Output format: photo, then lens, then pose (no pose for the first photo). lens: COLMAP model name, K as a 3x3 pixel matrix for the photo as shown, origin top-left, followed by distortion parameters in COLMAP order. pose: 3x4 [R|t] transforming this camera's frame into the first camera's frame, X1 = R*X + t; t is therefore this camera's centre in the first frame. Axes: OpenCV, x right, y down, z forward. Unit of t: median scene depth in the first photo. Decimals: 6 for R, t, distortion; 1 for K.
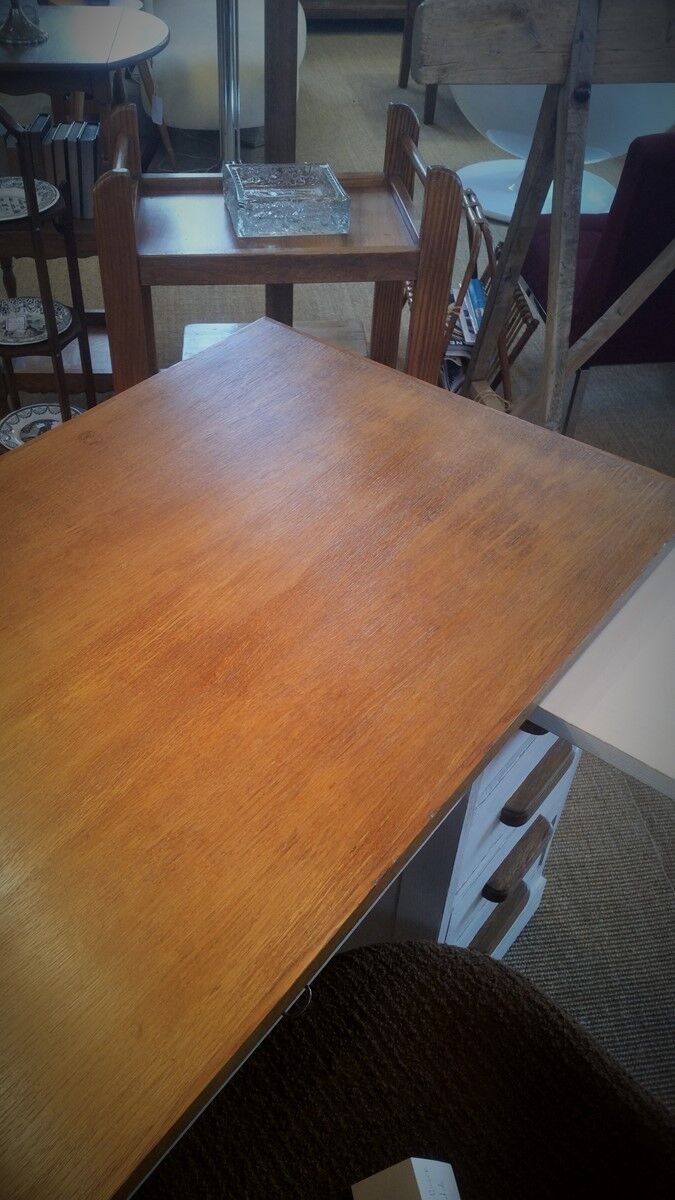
lens RADIAL K [[1029.0, 0, 334.9], [0, 1029.0, 599.7], [0, 0, 1]] dist [0.000201, 0.000307]
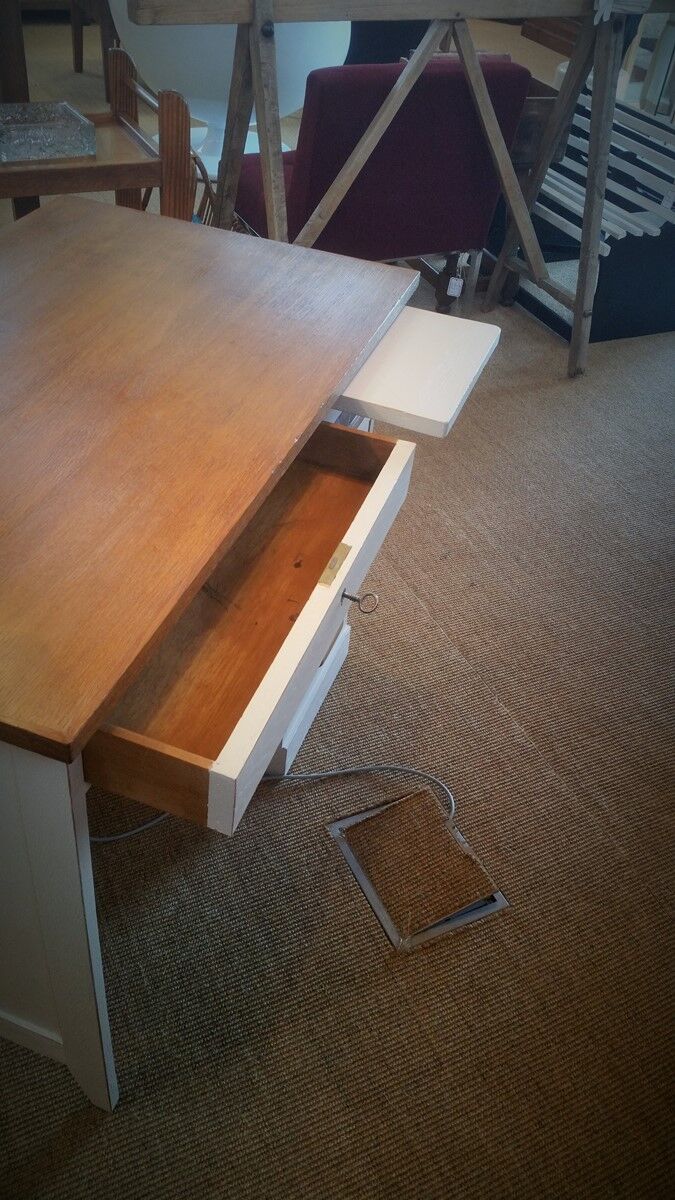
lens RADIAL K [[1029.0, 0, 334.9], [0, 1029.0, 599.7], [0, 0, 1]] dist [0.000201, 0.000307]
pose [[0.950602, -0.171470, 0.258756, -0.125085], [0.174559, 0.984583, 0.011170, 0.192286], [-0.256682, 0.034550, 0.965878, -0.210665]]
